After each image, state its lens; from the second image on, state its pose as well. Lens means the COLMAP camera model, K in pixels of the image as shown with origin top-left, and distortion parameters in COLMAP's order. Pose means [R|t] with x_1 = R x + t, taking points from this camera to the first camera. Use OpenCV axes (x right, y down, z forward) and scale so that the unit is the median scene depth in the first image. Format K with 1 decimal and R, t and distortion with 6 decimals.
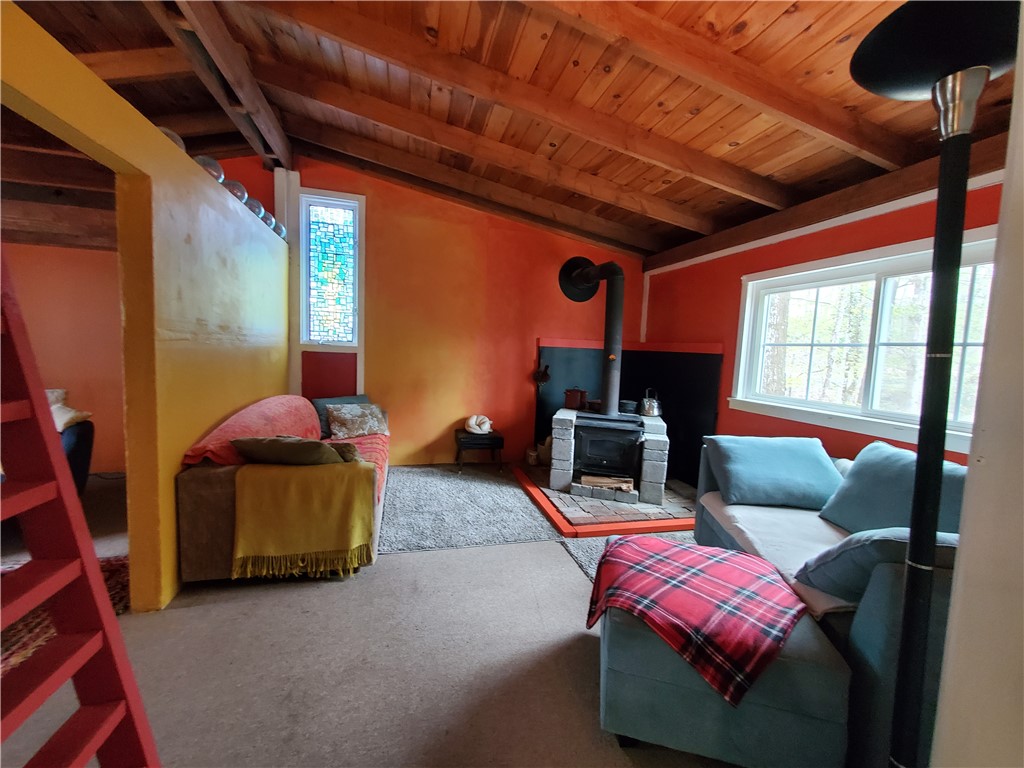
lens RADIAL K [[410.6, 0, 511.0], [0, 410.6, 382.0], [0, 0, 1]] dist [-0.000600, -0.000063]
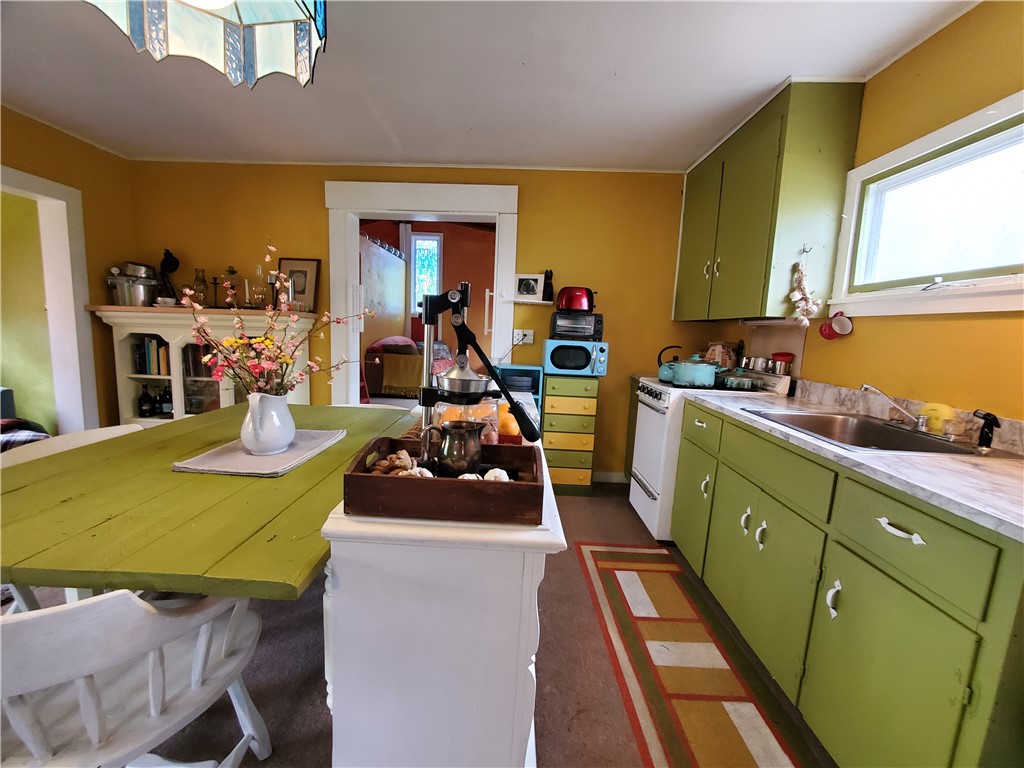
lens RADIAL K [[410.6, 0, 509.6], [0, 410.6, 382.2], [0, 0, 1]] dist [-0.000600, -0.000063]
pose [[0.962680, 0.033182, -0.268602, 0.524928], [-0.021952, 0.998759, 0.044705, 0.151119], [0.269752, -0.037140, 0.962213, -0.842906]]
